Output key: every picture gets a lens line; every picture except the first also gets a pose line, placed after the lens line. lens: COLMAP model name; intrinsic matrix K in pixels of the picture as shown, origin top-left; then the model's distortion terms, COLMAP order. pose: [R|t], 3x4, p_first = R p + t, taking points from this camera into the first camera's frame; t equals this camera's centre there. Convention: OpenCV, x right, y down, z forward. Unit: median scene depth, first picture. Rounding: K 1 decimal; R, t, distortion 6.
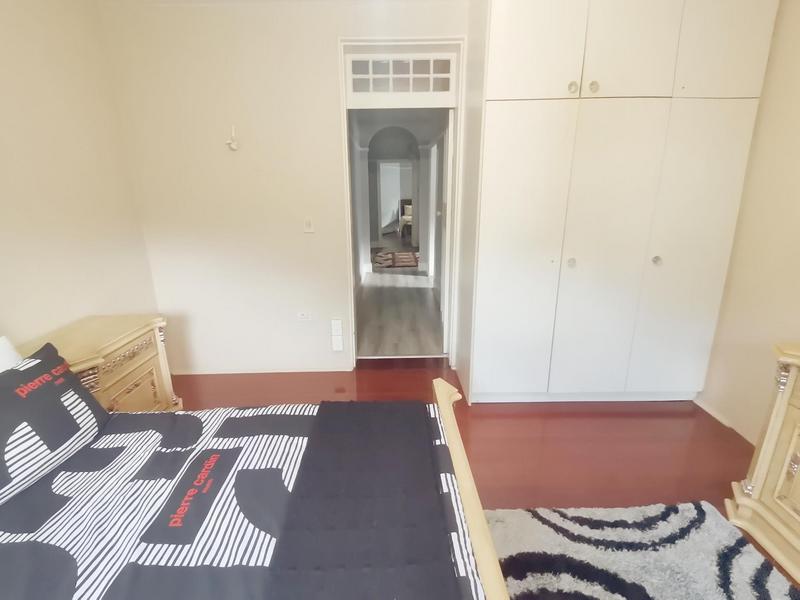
lens RADIAL K [[400.1, 0, 398.4], [0, 400.1, 294.5], [0, 0, 1]] dist [0.051375, -0.044271]
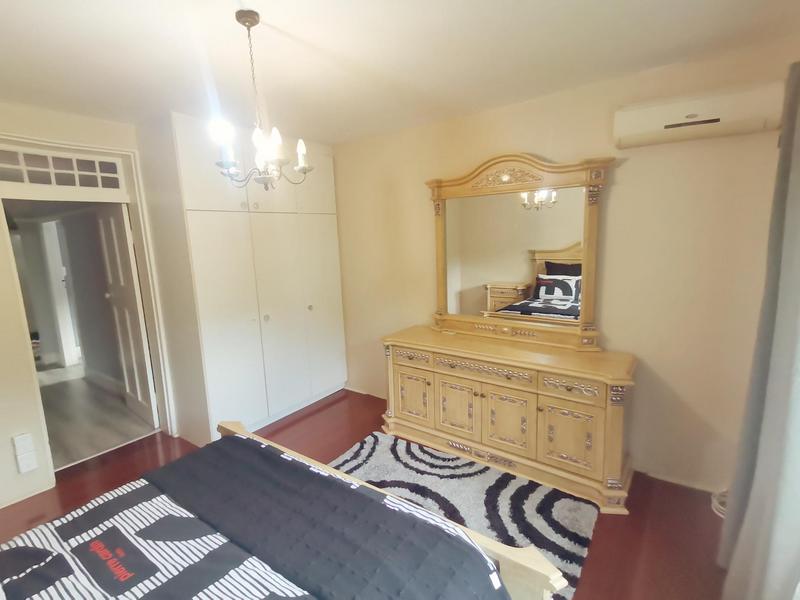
lens RADIAL K [[396.3, 0, 400.0], [0, 396.3, 300.0], [0, 0, 1]] dist [0.001383, -0.019403]
pose [[0.603594, -0.151670, 0.782733, -0.492670], [0.244499, 0.969649, -0.000653, -0.032371], [-0.758877, 0.191771, 0.622358, -0.317443]]
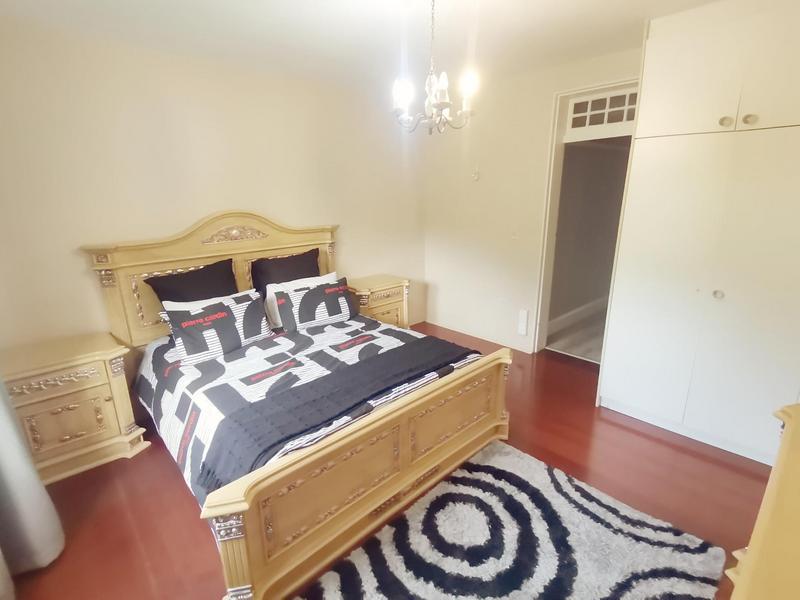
lens RADIAL K [[389.2, 0, 383.0], [0, 389.2, 304.3], [0, 0, 1]] dist [0.000005, -0.000452]
pose [[0.650964, 0.214657, -0.728126, 0.803677], [-0.188597, 0.974845, 0.118781, -0.028895], [0.735307, 0.060000, 0.675073, -0.291751]]
